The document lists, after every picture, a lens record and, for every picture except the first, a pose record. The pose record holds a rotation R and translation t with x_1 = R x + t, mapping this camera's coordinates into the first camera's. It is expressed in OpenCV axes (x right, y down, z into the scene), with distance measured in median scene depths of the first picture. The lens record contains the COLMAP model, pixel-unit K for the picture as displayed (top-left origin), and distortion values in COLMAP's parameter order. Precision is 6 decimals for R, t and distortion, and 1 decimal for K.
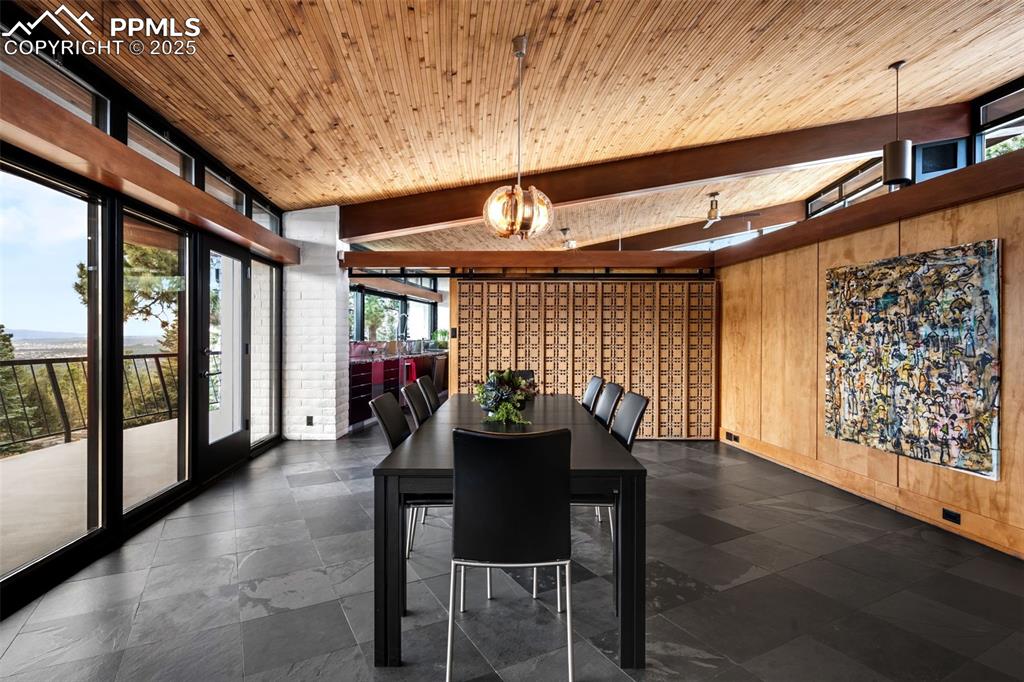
lens RADIAL K [[510.5, 0, 512.0], [0, 510.5, 341.0], [0, 0, 1]] dist [0.002301, 0.000207]
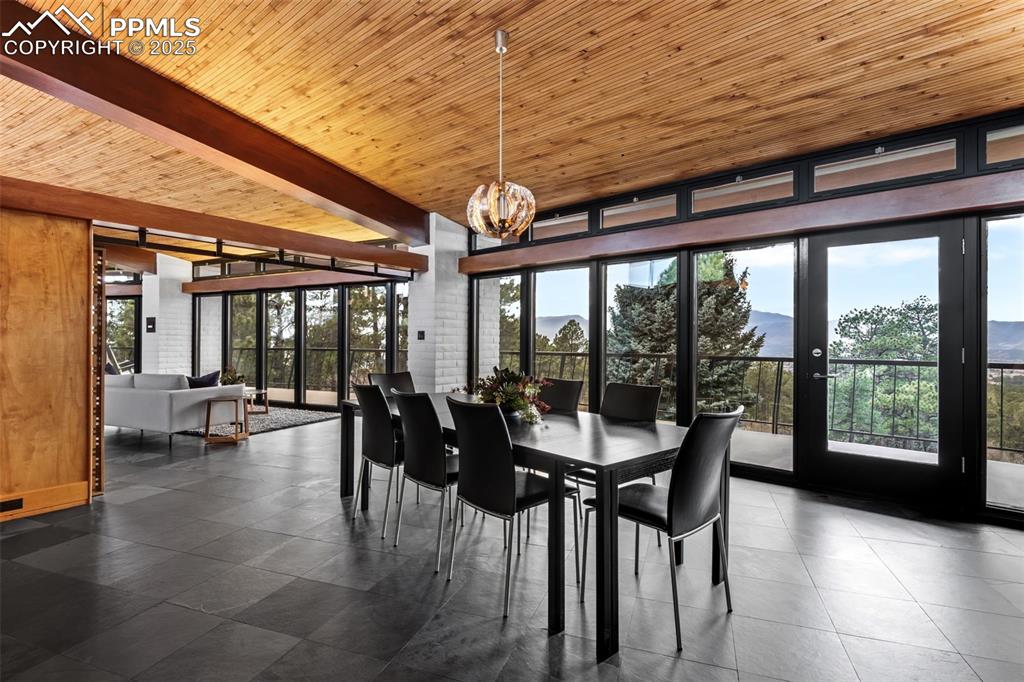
lens RADIAL K [[510.5, 0, 512.0], [0, 510.5, 341.0], [0, 0, 1]] dist [0.002301, 0.000207]
pose [[-0.758117, -0.004382, -0.652103, 0.616257], [-0.012731, 0.999886, 0.008081, -0.004498], [0.651994, 0.014429, -0.758087, 1.703138]]
